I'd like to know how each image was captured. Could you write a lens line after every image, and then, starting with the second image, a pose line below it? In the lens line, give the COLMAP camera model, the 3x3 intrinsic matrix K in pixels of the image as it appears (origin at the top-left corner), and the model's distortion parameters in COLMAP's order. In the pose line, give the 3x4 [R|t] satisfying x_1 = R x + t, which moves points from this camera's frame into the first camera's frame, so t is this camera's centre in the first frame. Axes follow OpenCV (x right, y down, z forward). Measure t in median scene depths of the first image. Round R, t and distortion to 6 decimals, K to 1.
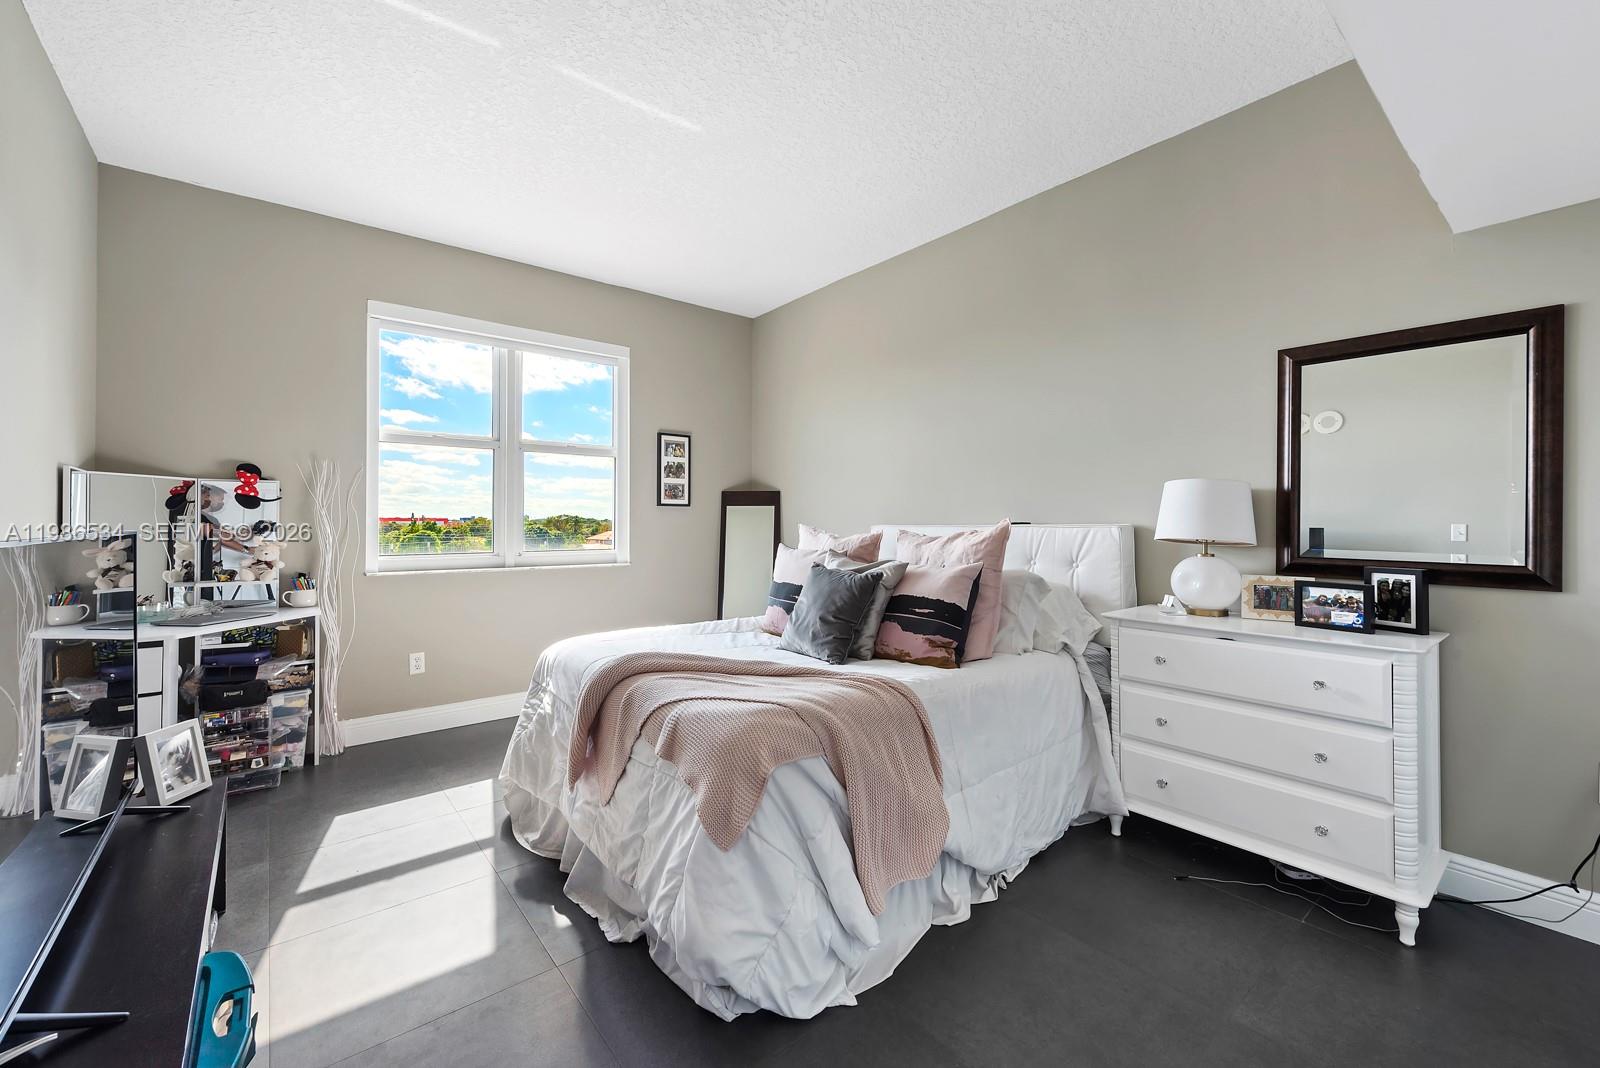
lens RADIAL K [[623.6, 0, 827.0], [0, 623.6, 522.7], [0, 0, 1]] dist [0.010396, -0.004438]
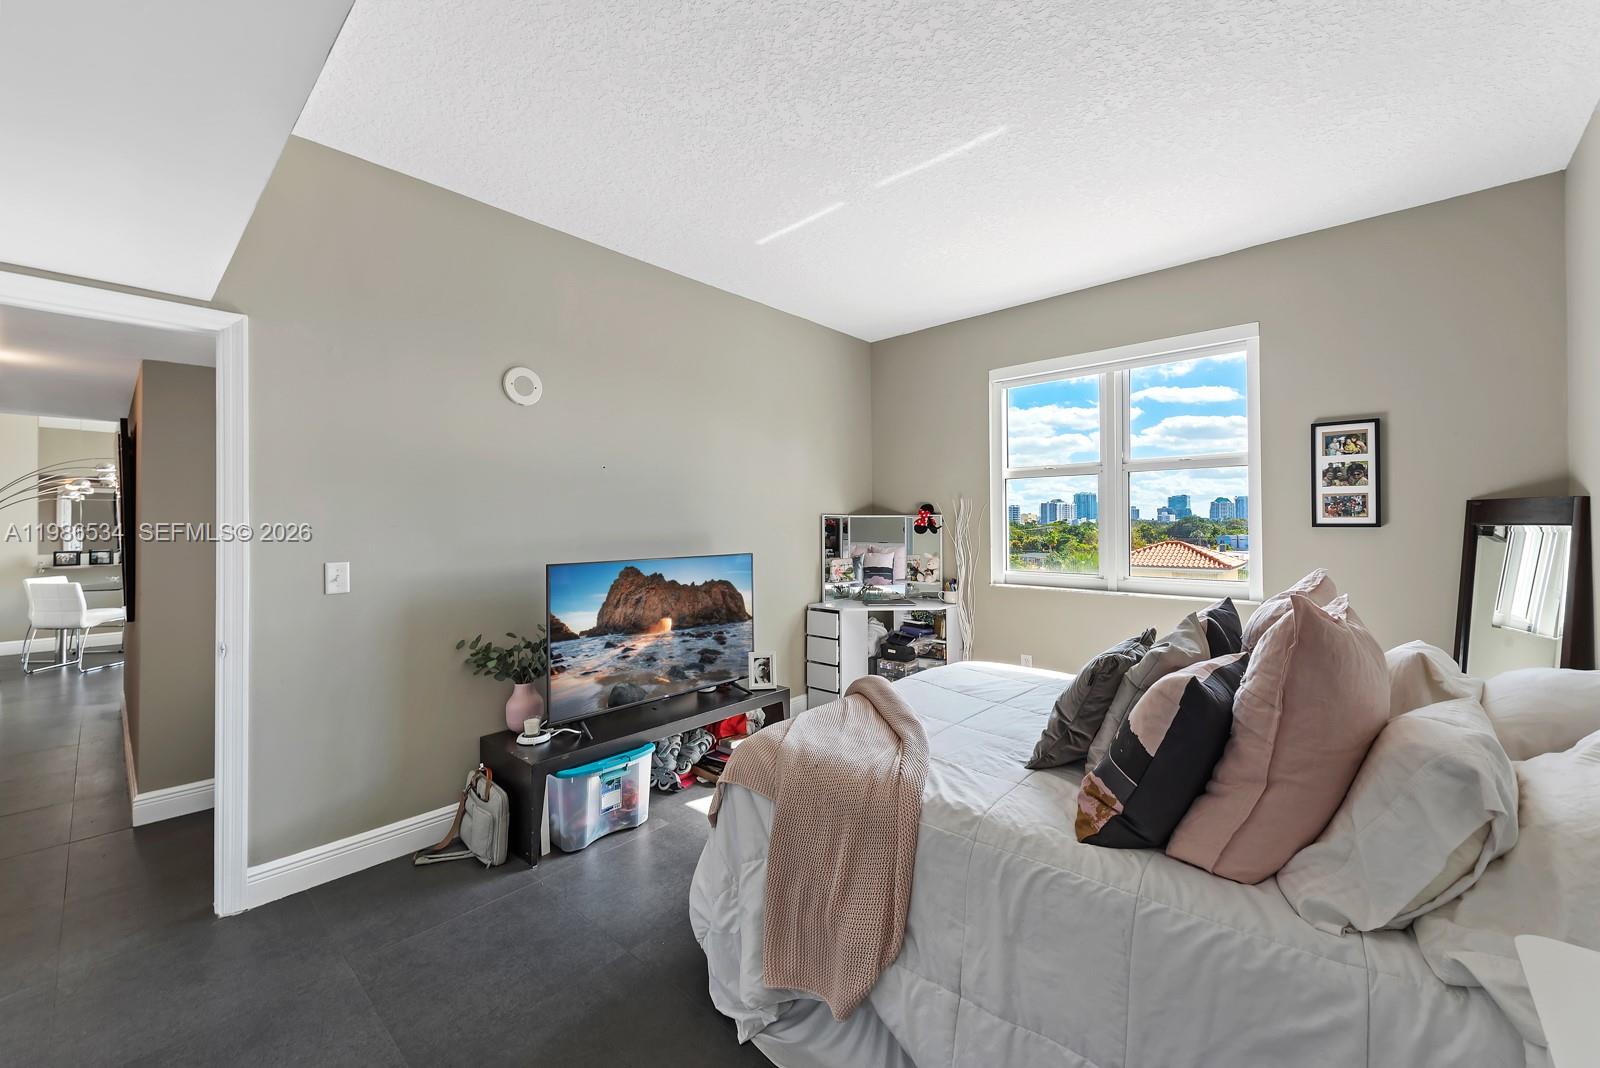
lens RADIAL K [[623.6, 0, 791.4], [0, 623.6, 528.2], [0, 0, 1]] dist [0.010396, -0.004438]
pose [[0.147870, 0.004638, -0.988996, 0.349632], [0.000428, 0.999989, 0.004754, -0.028892], [0.989007, -0.001126, 0.147867, 0.301662]]
